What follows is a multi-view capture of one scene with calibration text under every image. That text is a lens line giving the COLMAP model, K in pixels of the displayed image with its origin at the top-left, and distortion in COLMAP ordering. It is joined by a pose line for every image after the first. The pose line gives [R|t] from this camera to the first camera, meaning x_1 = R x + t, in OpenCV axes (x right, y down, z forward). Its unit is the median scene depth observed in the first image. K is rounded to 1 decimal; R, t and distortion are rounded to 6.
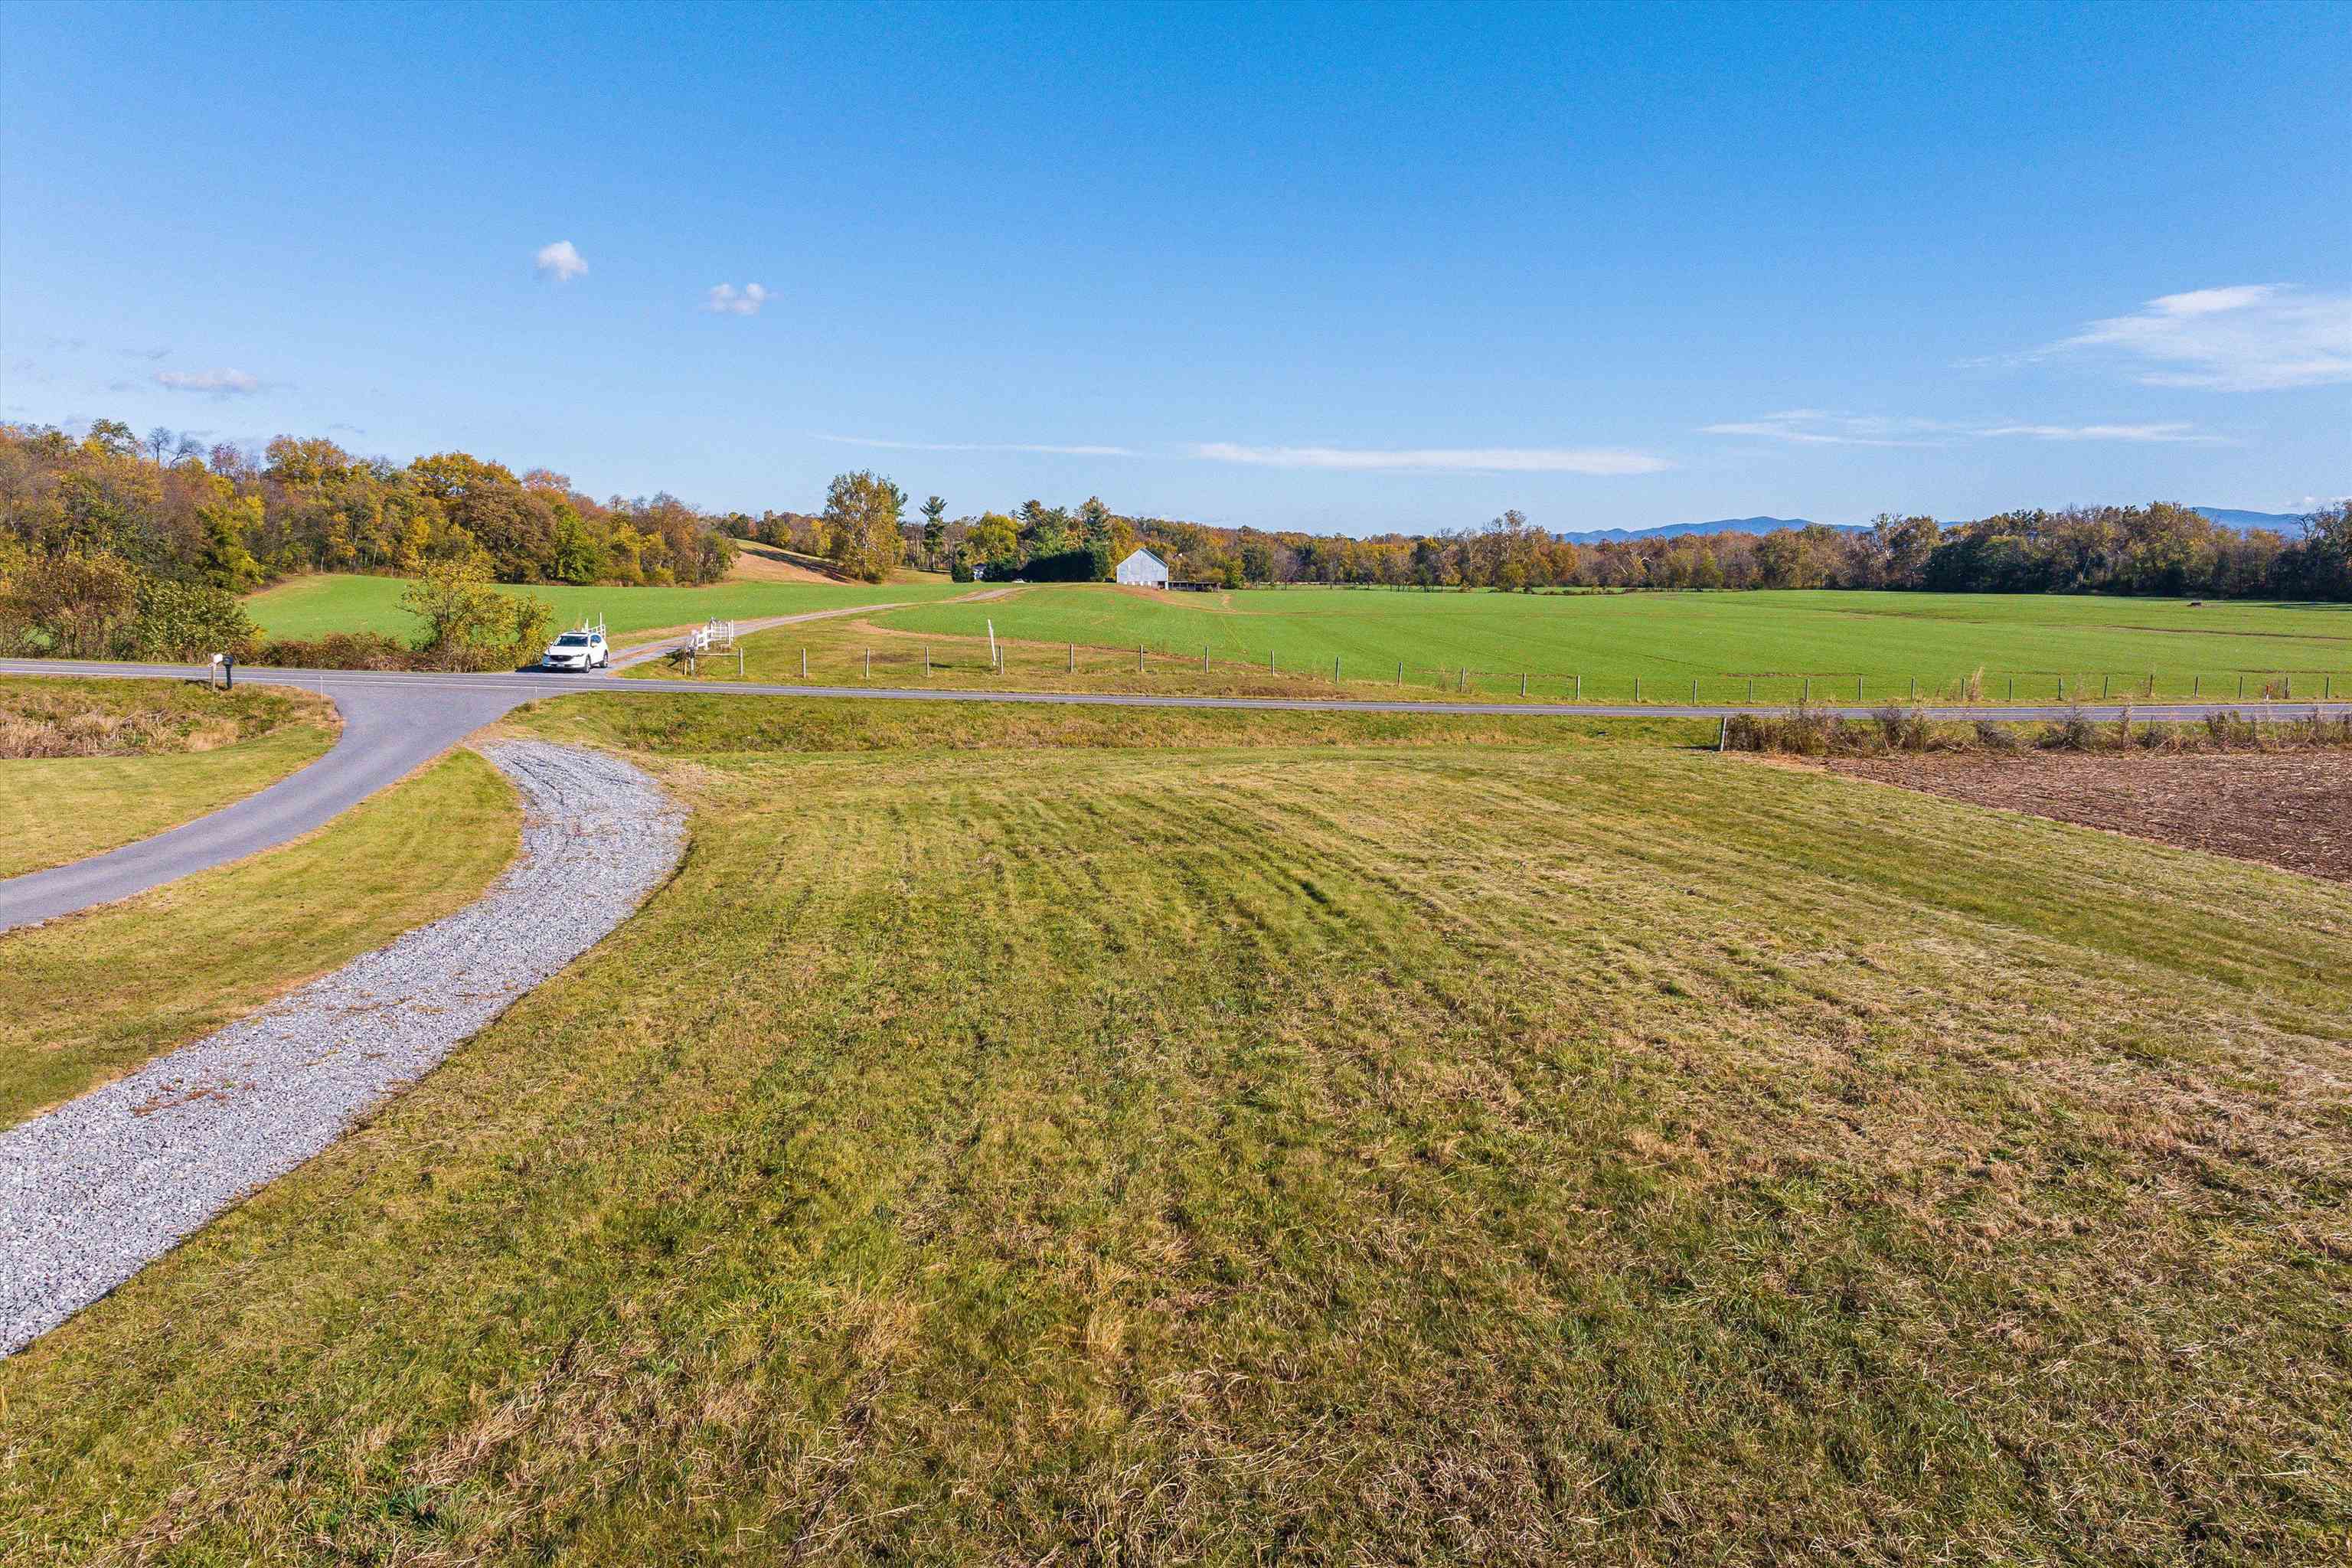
lens RADIAL K [[1656.1, 0, 1200.8], [0, 1656.1, 737.8], [0, 0, 1]] dist [-0.041857, 0.004656]
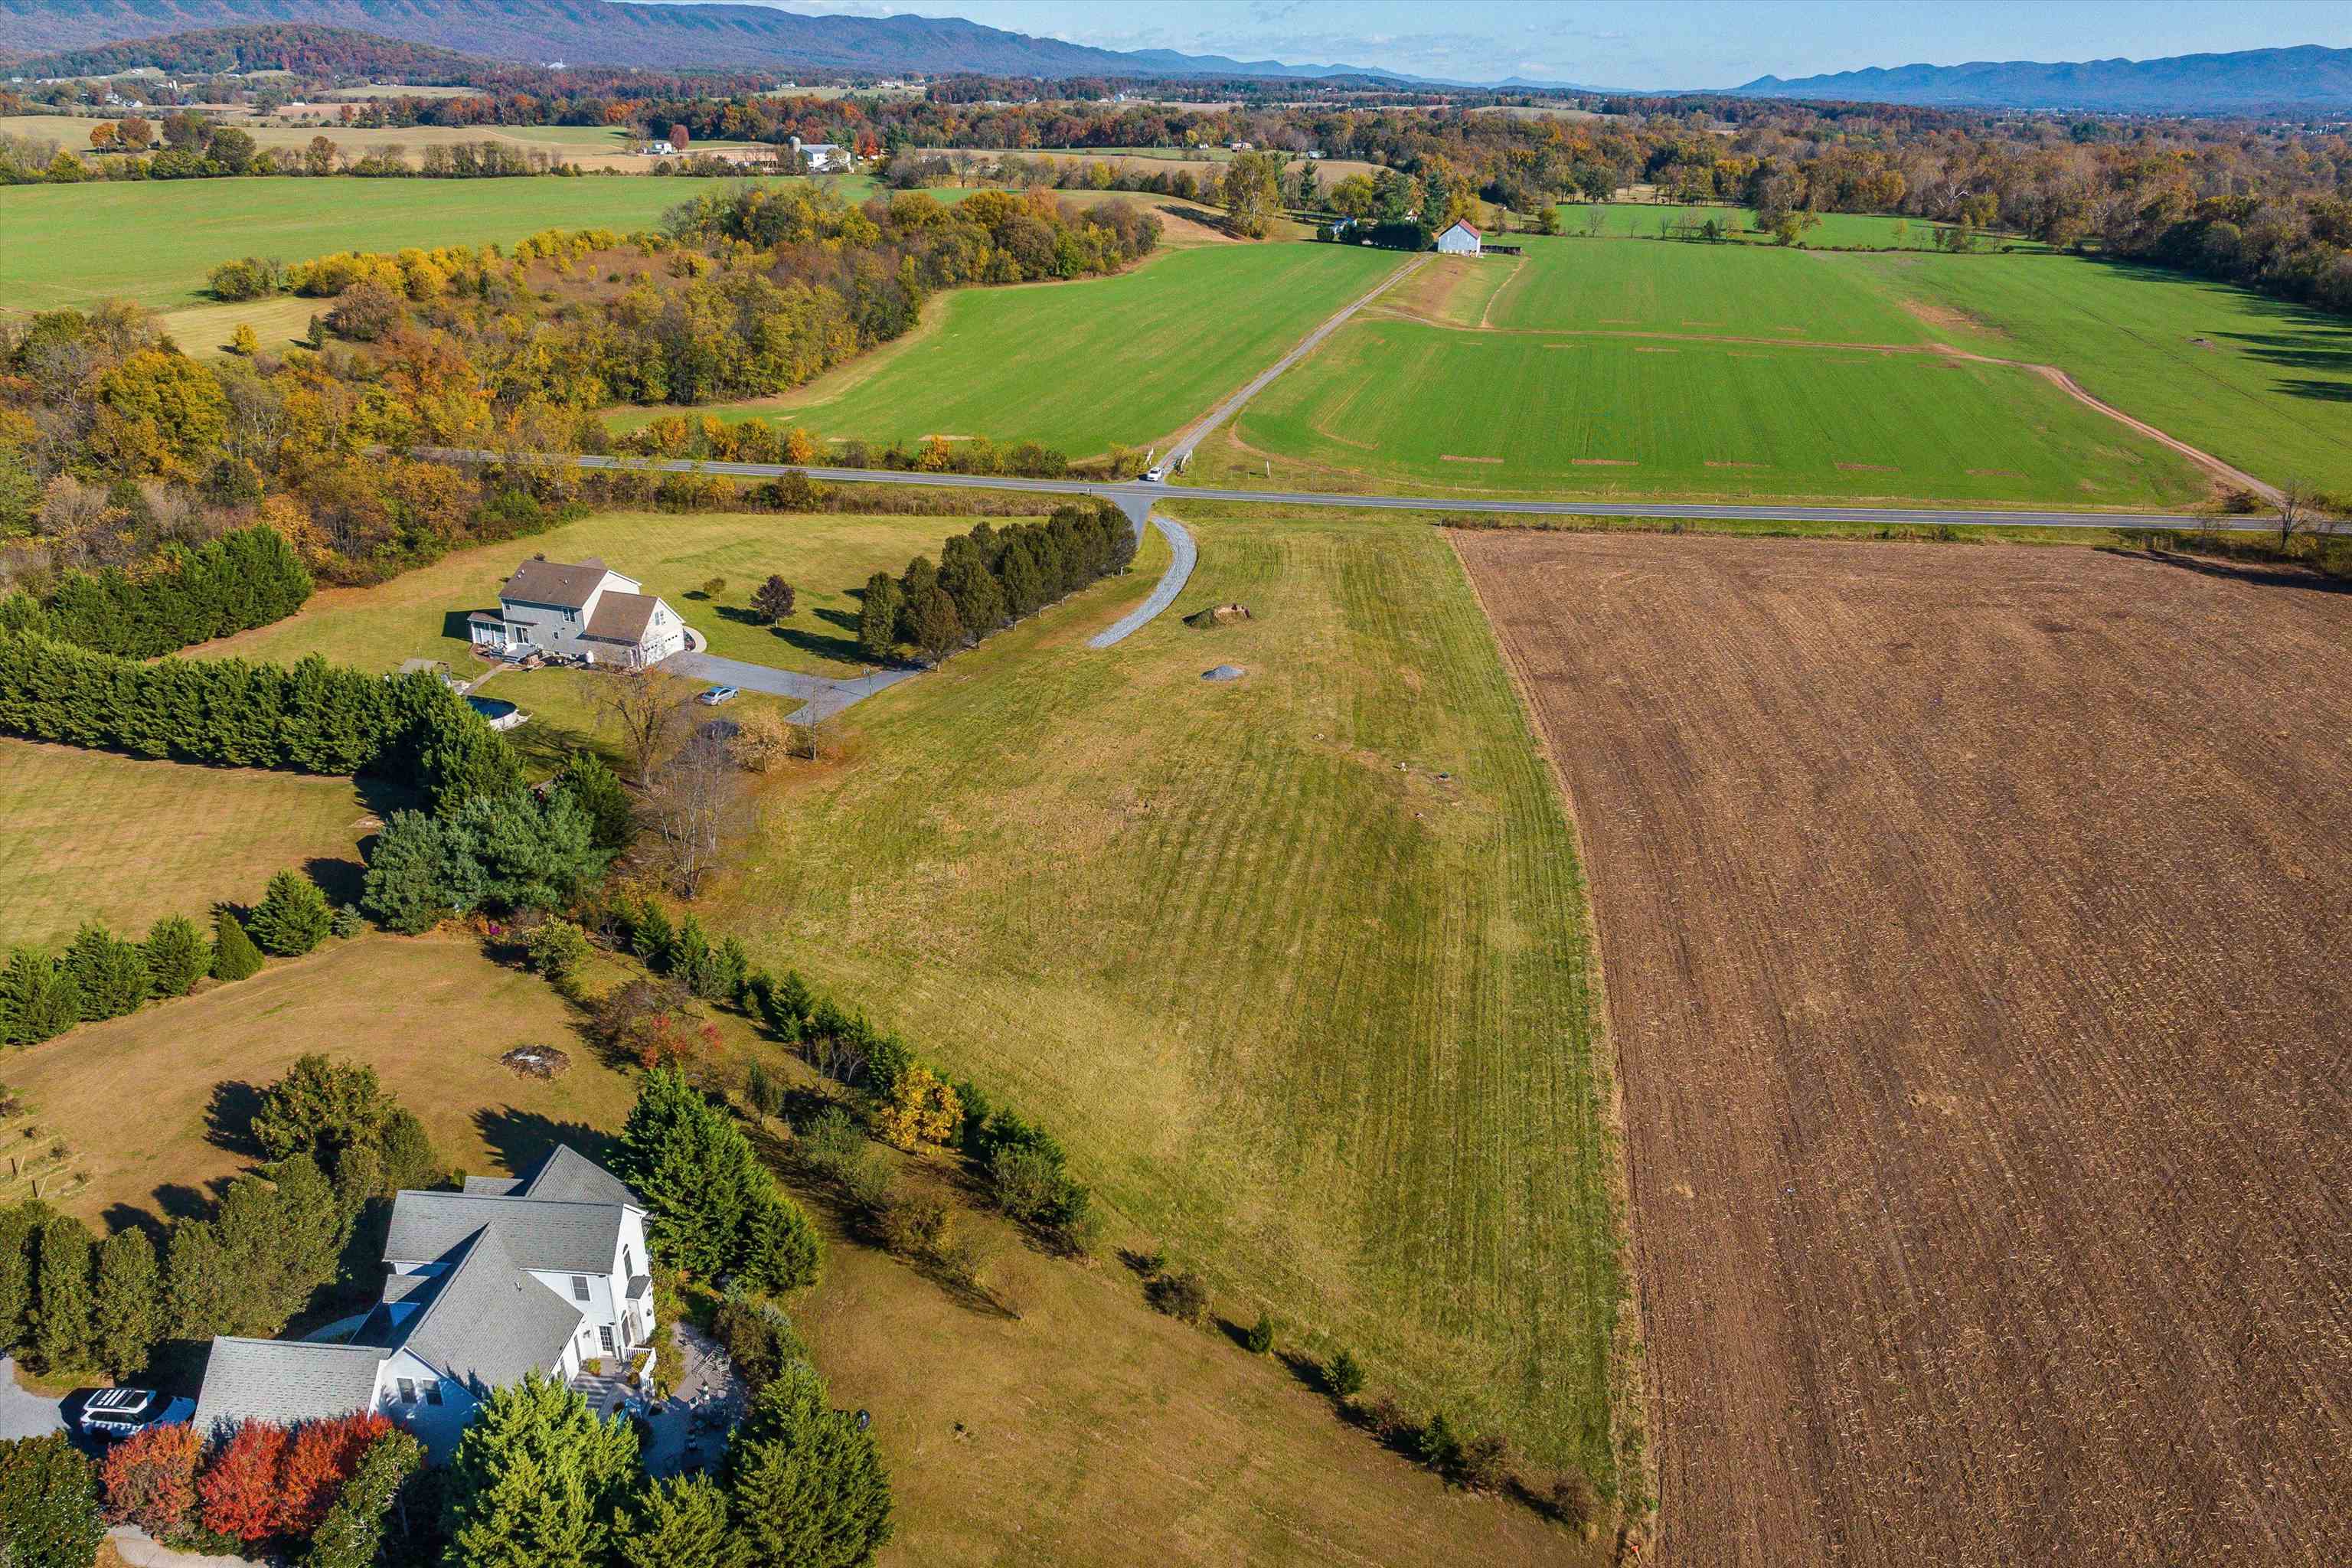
lens RADIAL K [[1656.1, 0, 1170.5], [0, 1656.1, 782.4], [0, 0, 1]] dist [-0.041857, 0.004656]
pose [[0.968156, 0.101780, -0.228725, 0.082684], [-0.029777, 0.953958, 0.298459, -0.071345], [0.248571, -0.282144, 0.926611, -0.376568]]
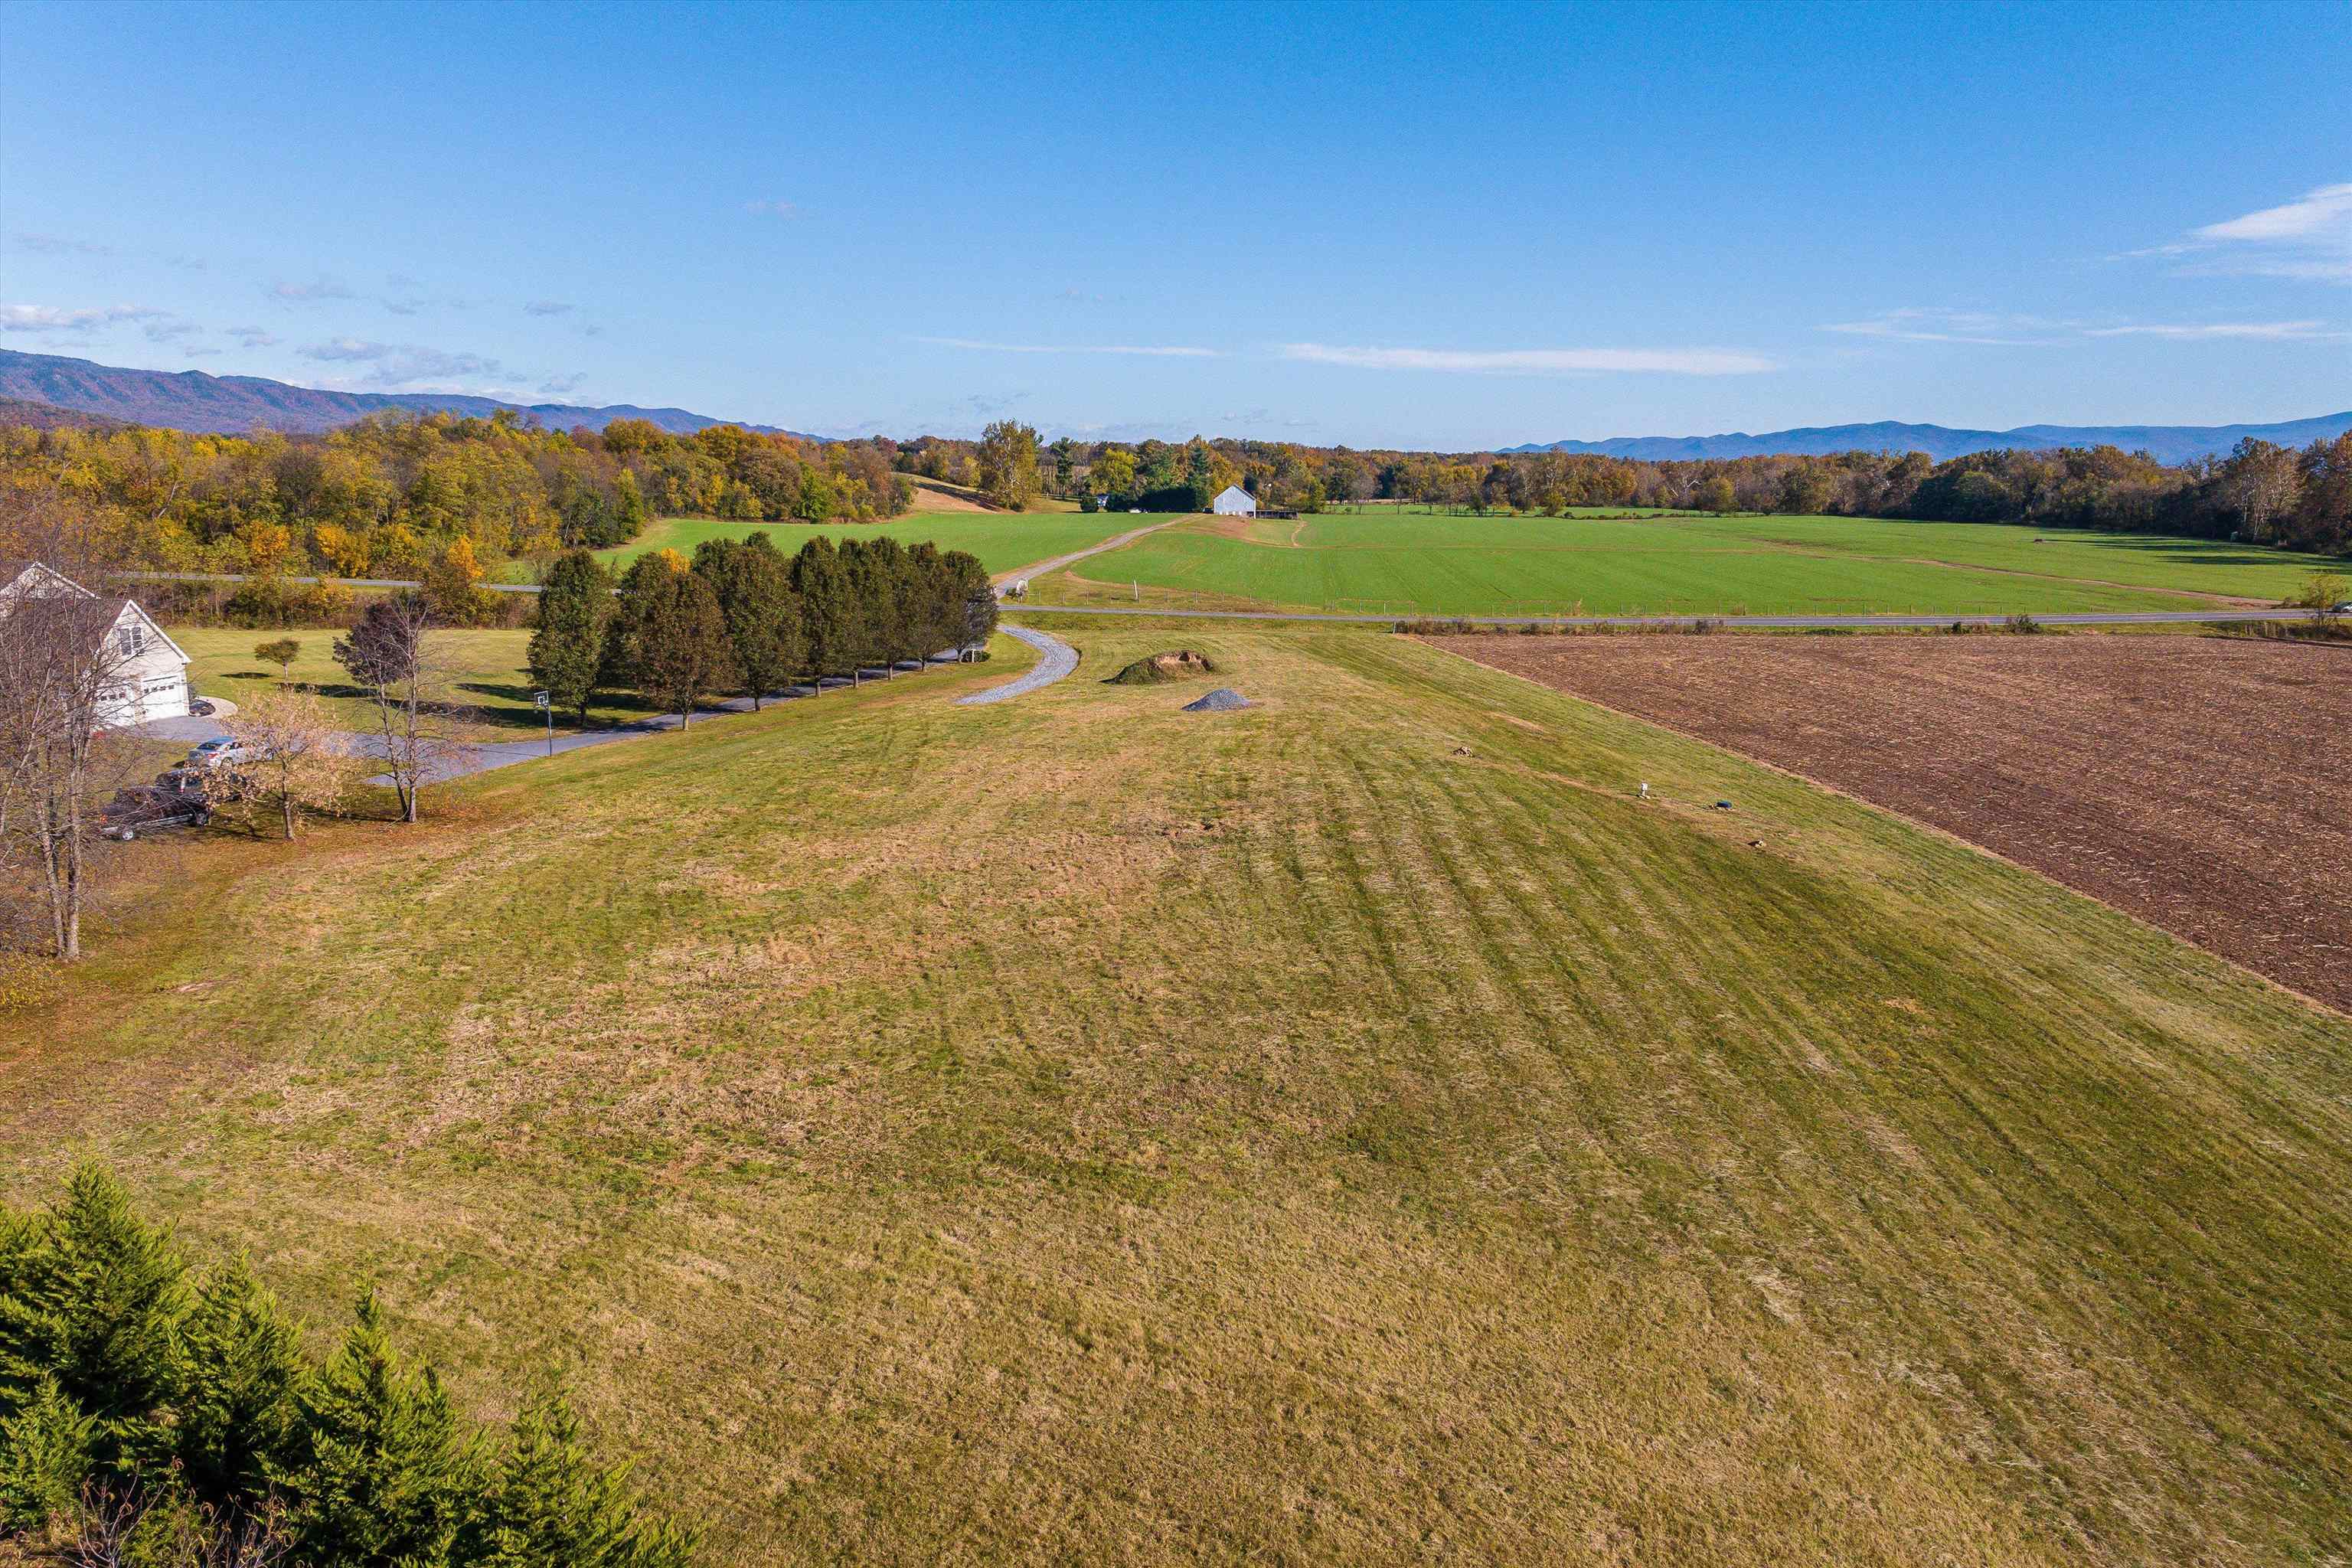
lens RADIAL K [[1656.1, 0, 1183.2], [0, 1656.1, 775.7], [0, 0, 1]] dist [-0.041857, 0.004656]
pose [[0.997024, 0.013853, -0.075838, 0.021822], [-0.007747, 0.996747, 0.080224, 0.003395], [0.076703, -0.079398, 0.993888, -0.236895]]
